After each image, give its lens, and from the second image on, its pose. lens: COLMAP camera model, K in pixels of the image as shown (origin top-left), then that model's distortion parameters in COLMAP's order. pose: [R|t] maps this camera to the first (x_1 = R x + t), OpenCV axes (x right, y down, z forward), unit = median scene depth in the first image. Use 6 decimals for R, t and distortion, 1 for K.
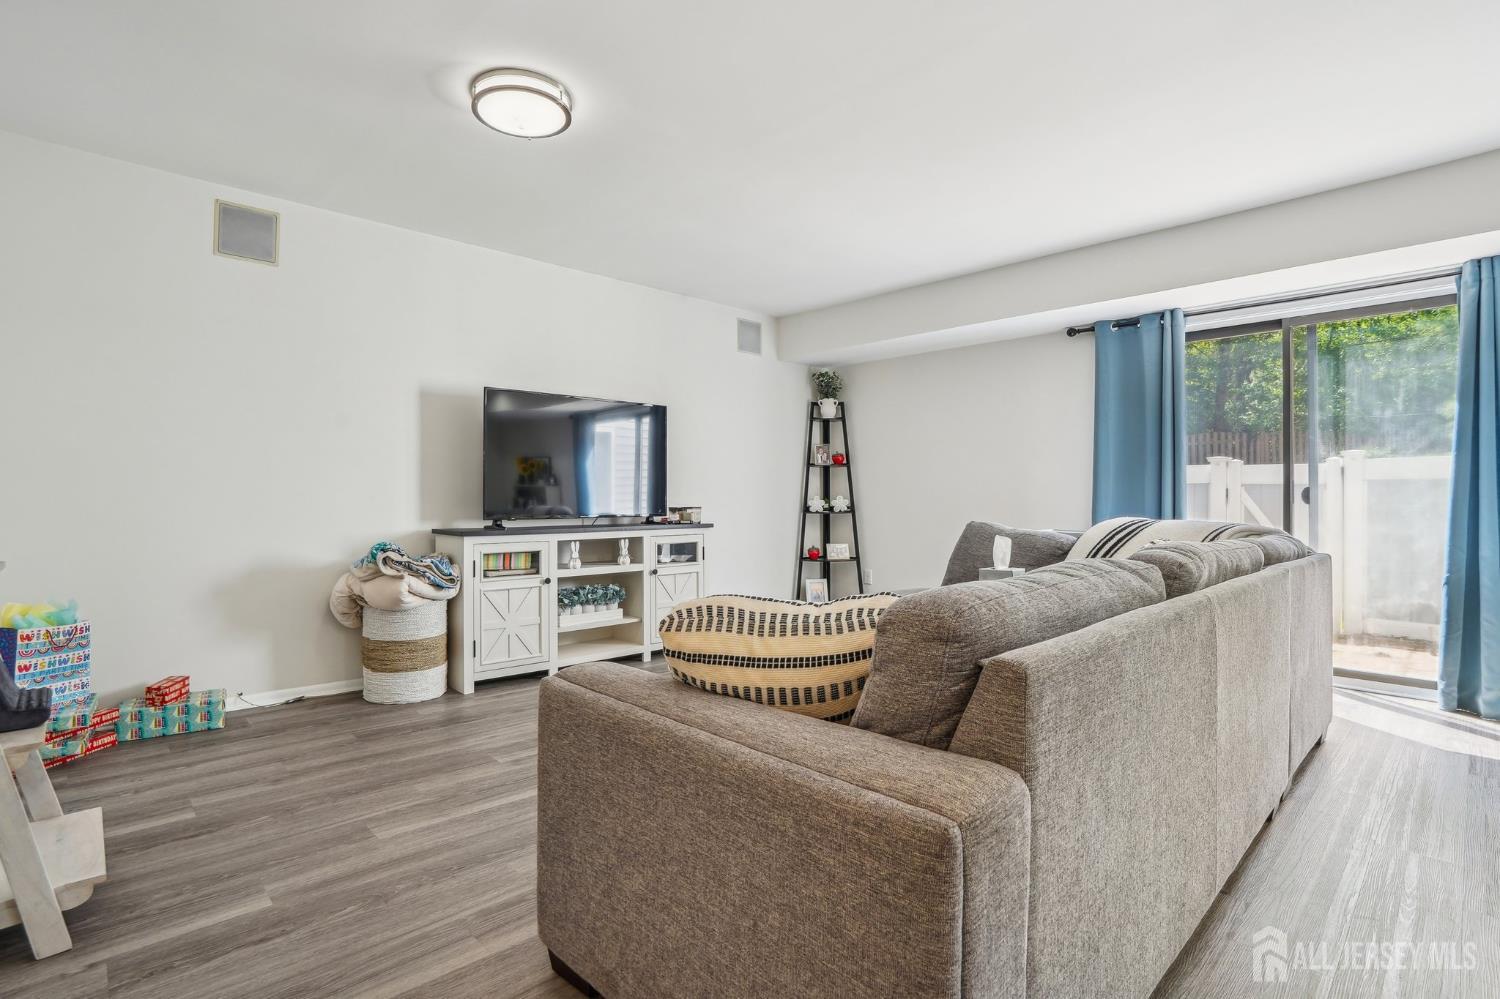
lens RADIAL K [[718.2, 0, 740.9], [0, 718.2, 497.9], [0, 0, 1]] dist [-0.012222, 0.000256]
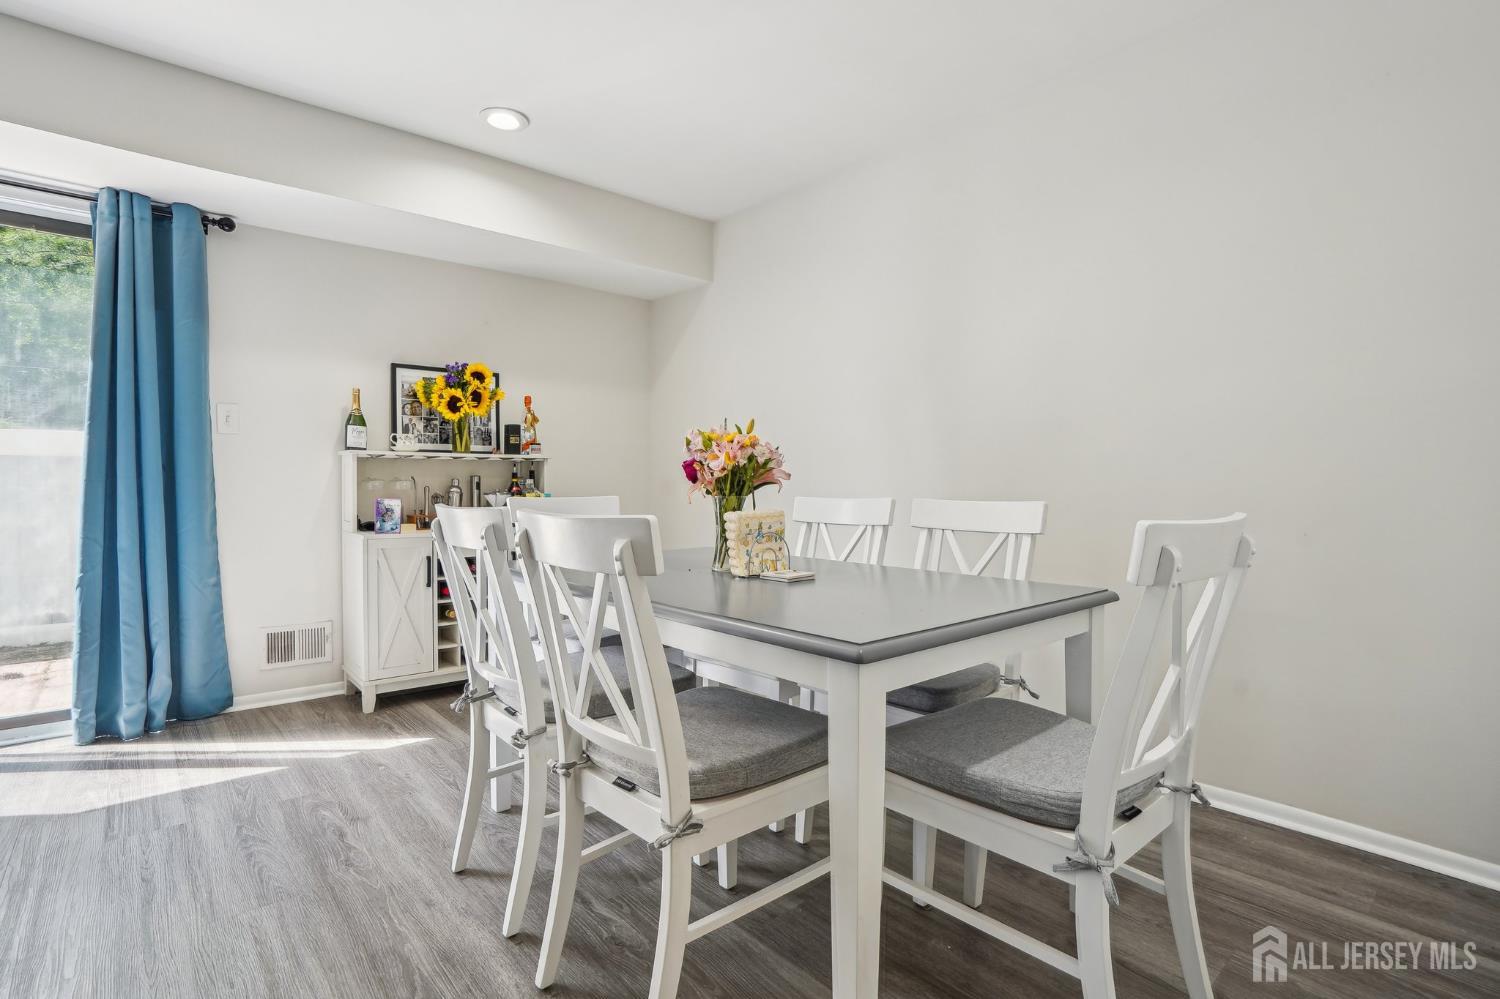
lens RADIAL K [[718.2, 0, 739.9], [0, 718.2, 486.7], [0, 0, 1]] dist [-0.012222, 0.000256]
pose [[0.045568, -0.029484, 0.998526, 0.238054], [-0.020808, 0.999319, 0.030457, -0.031228], [-0.998745, -0.022165, 0.044923, 0.228878]]
